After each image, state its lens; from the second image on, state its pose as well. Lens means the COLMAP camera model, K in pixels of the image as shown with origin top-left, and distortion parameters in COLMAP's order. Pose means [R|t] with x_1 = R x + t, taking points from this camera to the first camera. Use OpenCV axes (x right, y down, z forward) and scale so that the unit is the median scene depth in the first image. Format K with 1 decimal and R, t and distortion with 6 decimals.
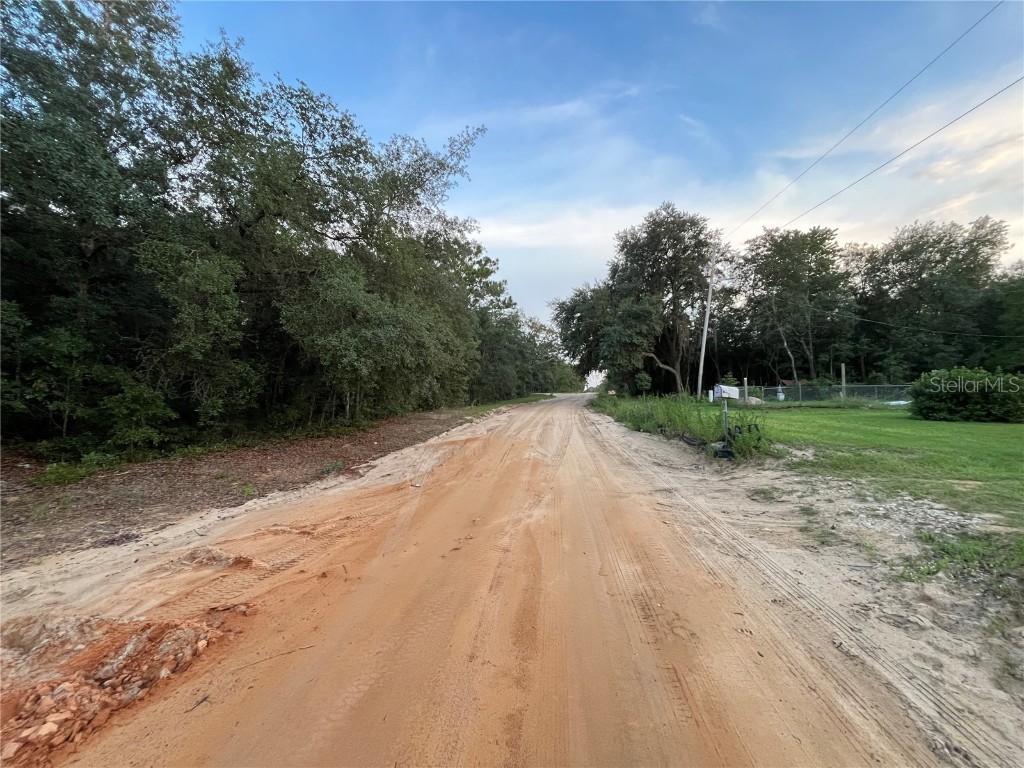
lens RADIAL K [[412.6, 0, 509.8], [0, 412.6, 381.0], [0, 0, 1]] dist [-0.004413, 0.000056]
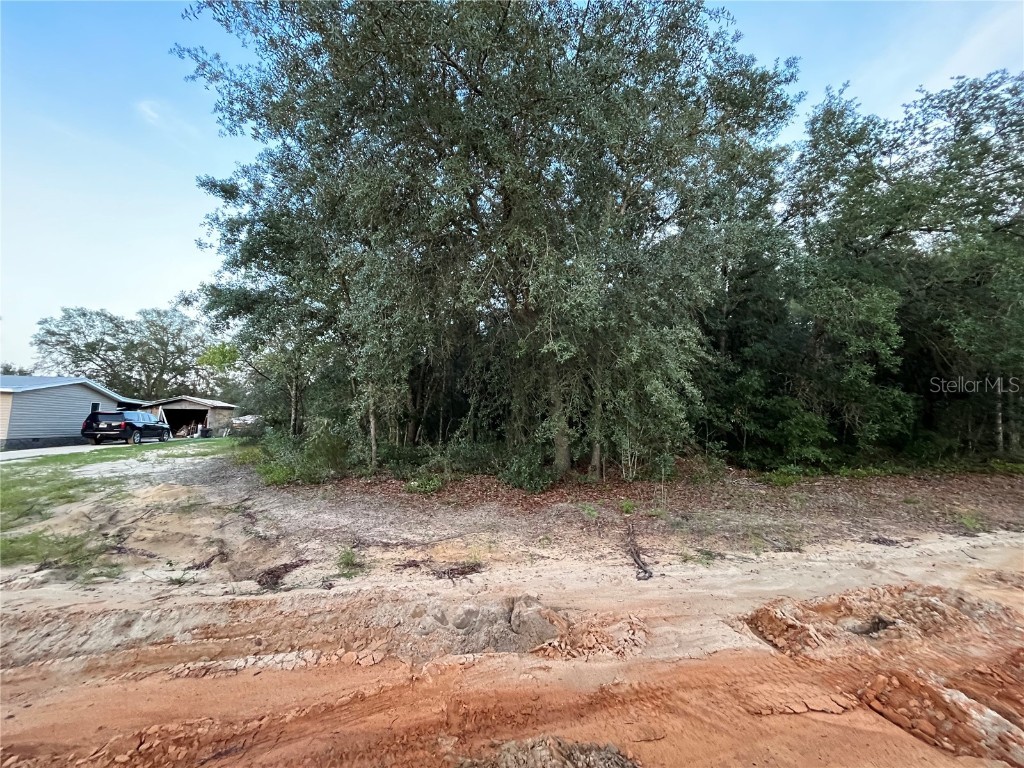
lens RADIAL K [[412.6, 0, 510.1], [0, 412.6, 381.7], [0, 0, 1]] dist [-0.004413, 0.000056]
pose [[0.450552, -0.075598, -0.889543, -0.238956], [0.019764, 0.997009, -0.074720, -0.003876], [0.892531, 0.016084, 0.450699, -0.347609]]
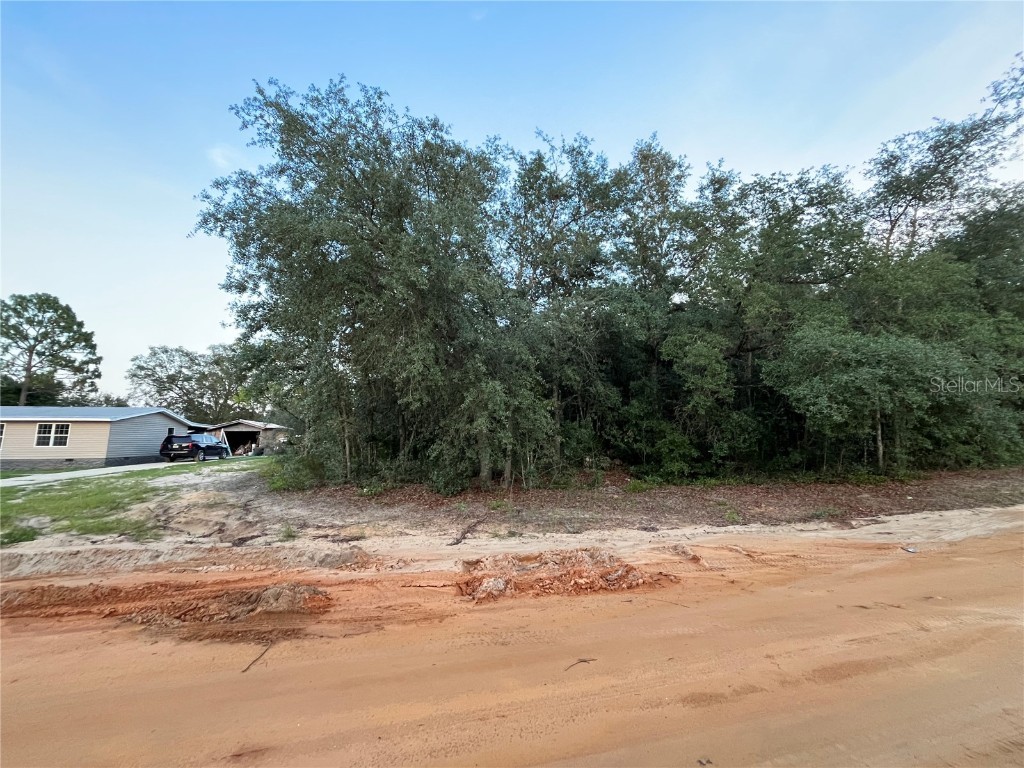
lens RADIAL K [[412.6, 0, 511.4], [0, 412.6, 381.9], [0, 0, 1]] dist [-0.004413, 0.000056]
pose [[0.346733, -0.117195, -0.930613, 0.340419], [0.033770, 0.993080, -0.112480, -0.027655], [0.937356, 0.007574, 0.348291, -0.082850]]
